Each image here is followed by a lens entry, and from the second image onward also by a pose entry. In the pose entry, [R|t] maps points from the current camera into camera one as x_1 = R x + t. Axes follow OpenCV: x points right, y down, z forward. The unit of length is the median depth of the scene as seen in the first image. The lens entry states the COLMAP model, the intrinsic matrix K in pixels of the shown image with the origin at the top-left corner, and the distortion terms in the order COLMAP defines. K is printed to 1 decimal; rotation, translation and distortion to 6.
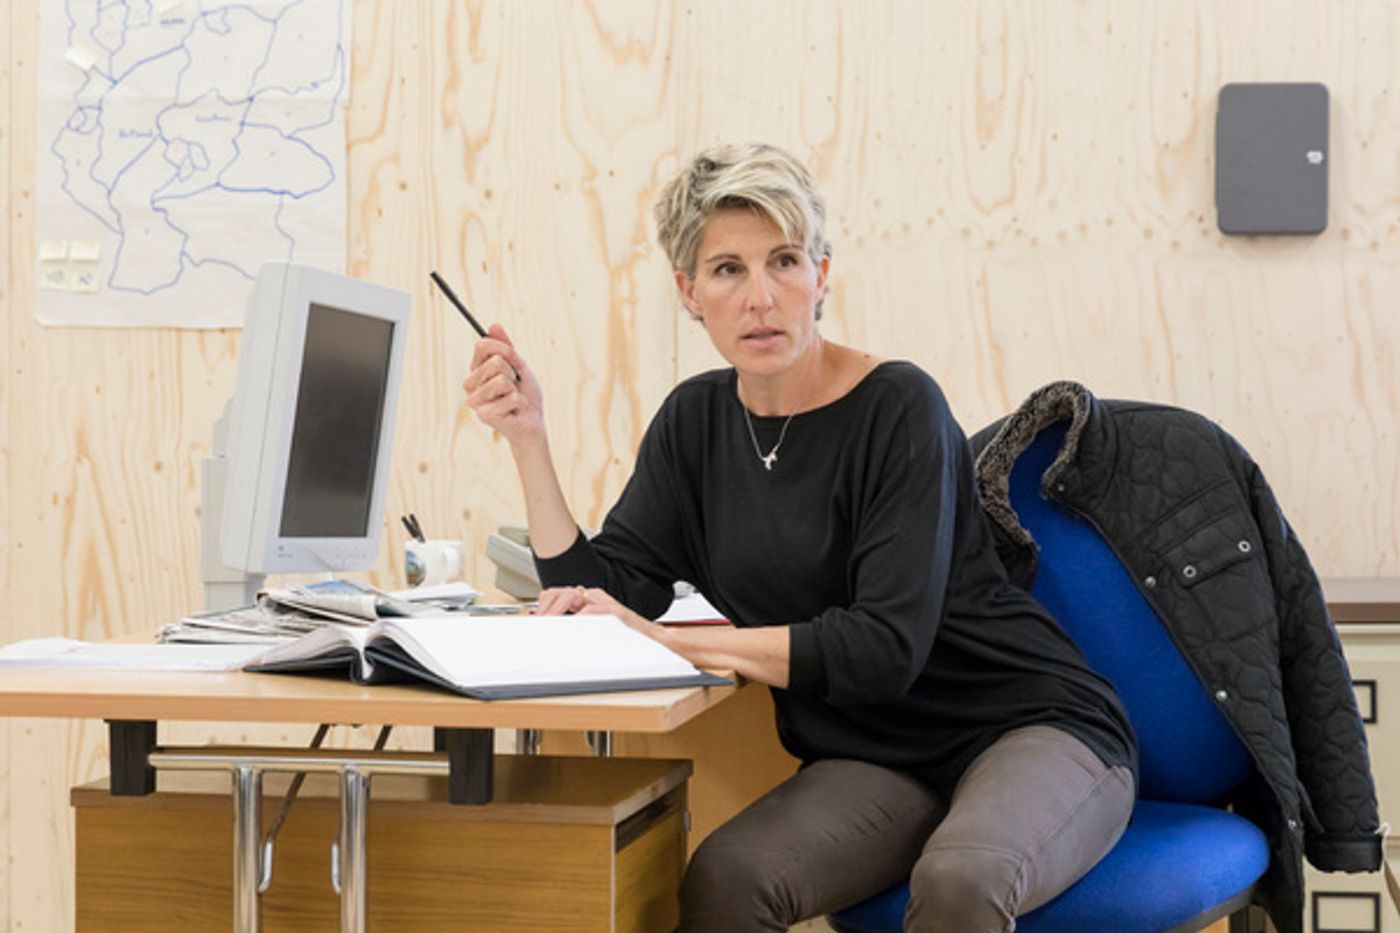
lens RADIAL K [[2858.0, 0, 697.8], [0, 2858.0, 492.8], [0, 0, 1]] dist [-0.027868, 0.200454]
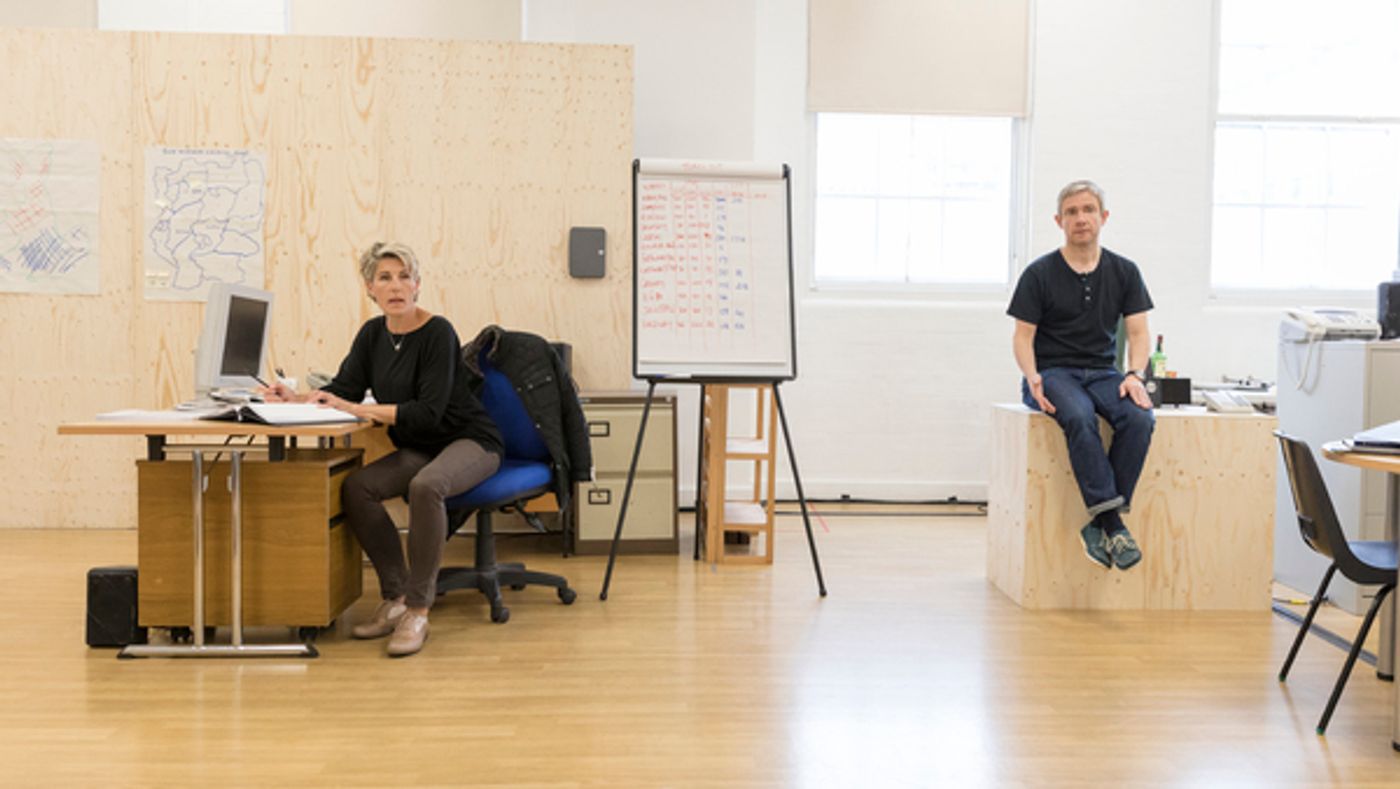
lens RADIAL K [[1035.1, 0, 700.0], [0, 1035.1, 394.5], [0, 0, 1]] dist [-0.006254, -0.001299]
pose [[0.971587, -0.004160, 0.236647, 0.057110], [-0.002561, 0.999602, 0.028084, 0.002891], [-0.236670, -0.027892, 0.971190, -0.104076]]
